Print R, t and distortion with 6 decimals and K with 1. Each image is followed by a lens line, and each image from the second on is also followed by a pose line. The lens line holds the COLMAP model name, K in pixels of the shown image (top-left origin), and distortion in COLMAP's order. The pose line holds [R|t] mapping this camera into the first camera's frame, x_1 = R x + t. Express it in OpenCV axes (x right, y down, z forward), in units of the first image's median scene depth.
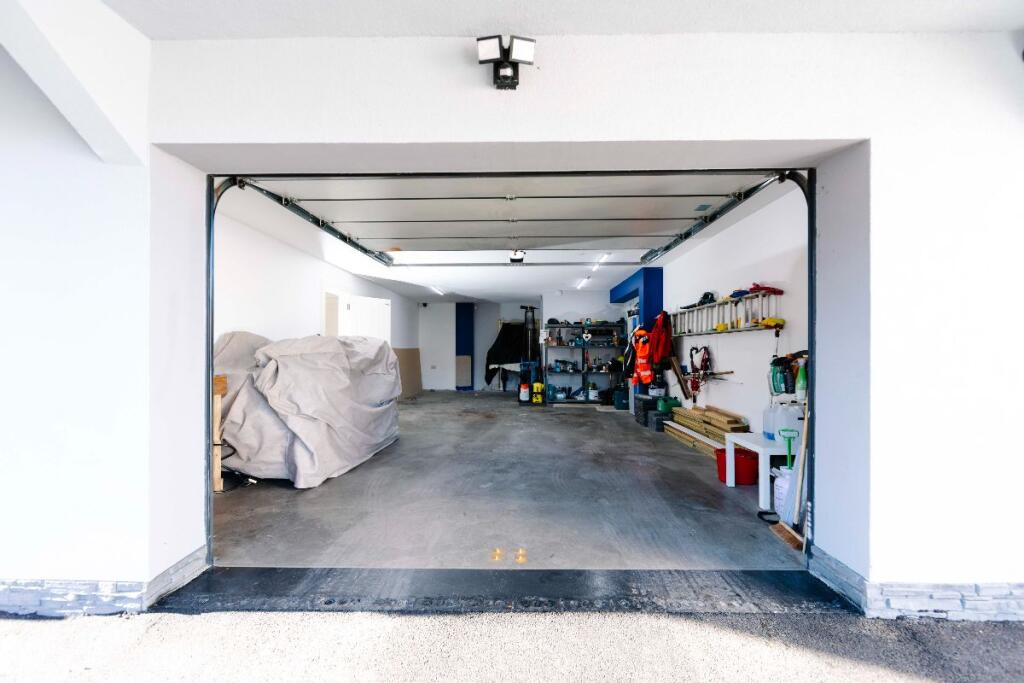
lens RADIAL K [[416.7, 0, 542.6], [0, 416.7, 347.0], [0, 0, 1]] dist [-0.000769, -0.000301]
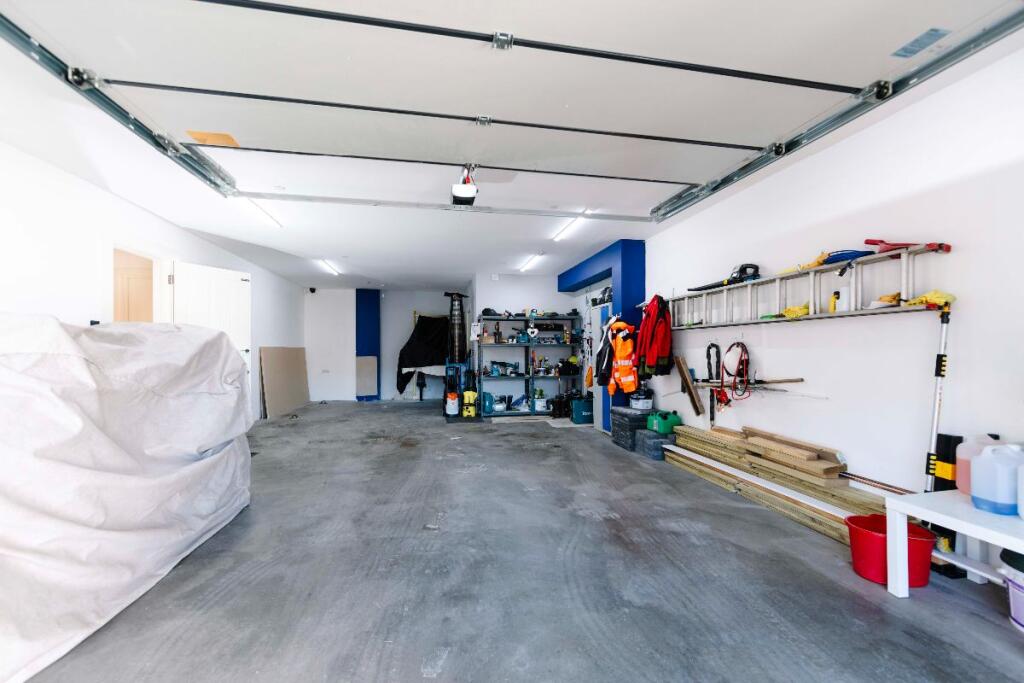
lens RADIAL K [[416.7, 0, 542.6], [0, 416.7, 347.0], [0, 0, 1]] dist [-0.000769, -0.000301]
pose [[0.976691, -0.001191, 0.214647, -0.050208], [0.000966, 0.999999, 0.001156, 0.003258], [-0.214648, -0.000922, 0.976691, 0.235097]]
